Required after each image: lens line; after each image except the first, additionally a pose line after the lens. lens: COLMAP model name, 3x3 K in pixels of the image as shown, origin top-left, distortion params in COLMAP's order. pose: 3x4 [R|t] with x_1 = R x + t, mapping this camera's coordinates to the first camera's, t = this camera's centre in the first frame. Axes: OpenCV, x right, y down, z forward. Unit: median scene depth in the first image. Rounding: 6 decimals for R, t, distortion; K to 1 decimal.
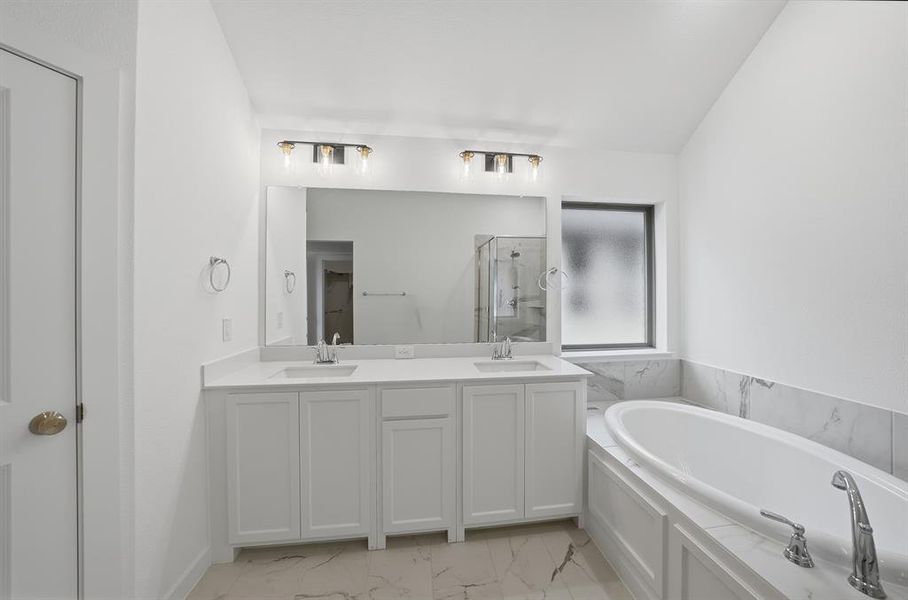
lens RADIAL K [[358.1, 0, 452.8], [0, 358.1, 292.3], [0, 0, 1]] dist [-0.010912, 0.000024]
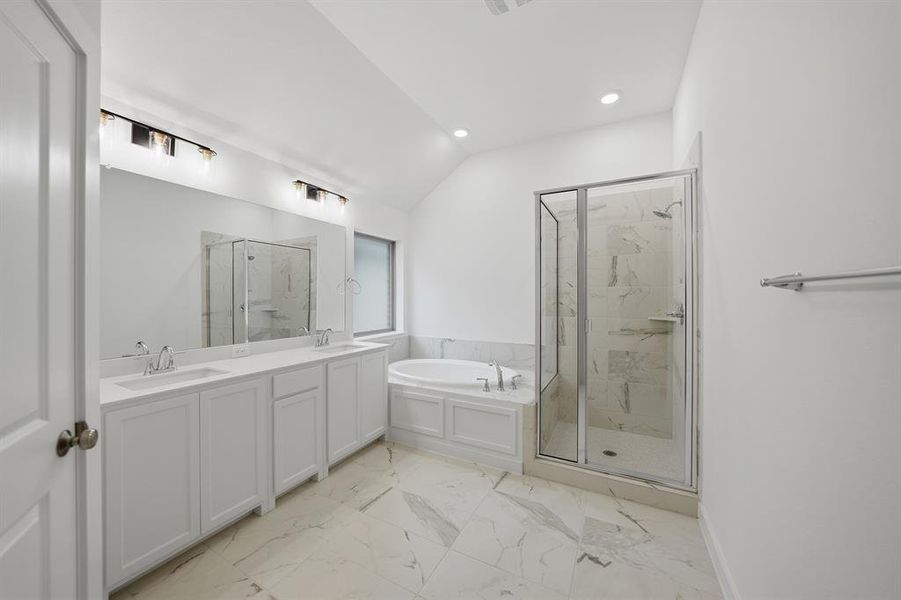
lens RADIAL K [[326.6, 0, 449.3], [0, 326.6, 295.6], [0, 0, 1]] dist [-0.023663, 0.004192]
pose [[0.584910, 0.009207, 0.811046, -0.568618], [-0.012094, 0.999923, -0.002629, 0.000397], [-0.811008, -0.008271, 0.584977, -0.082786]]
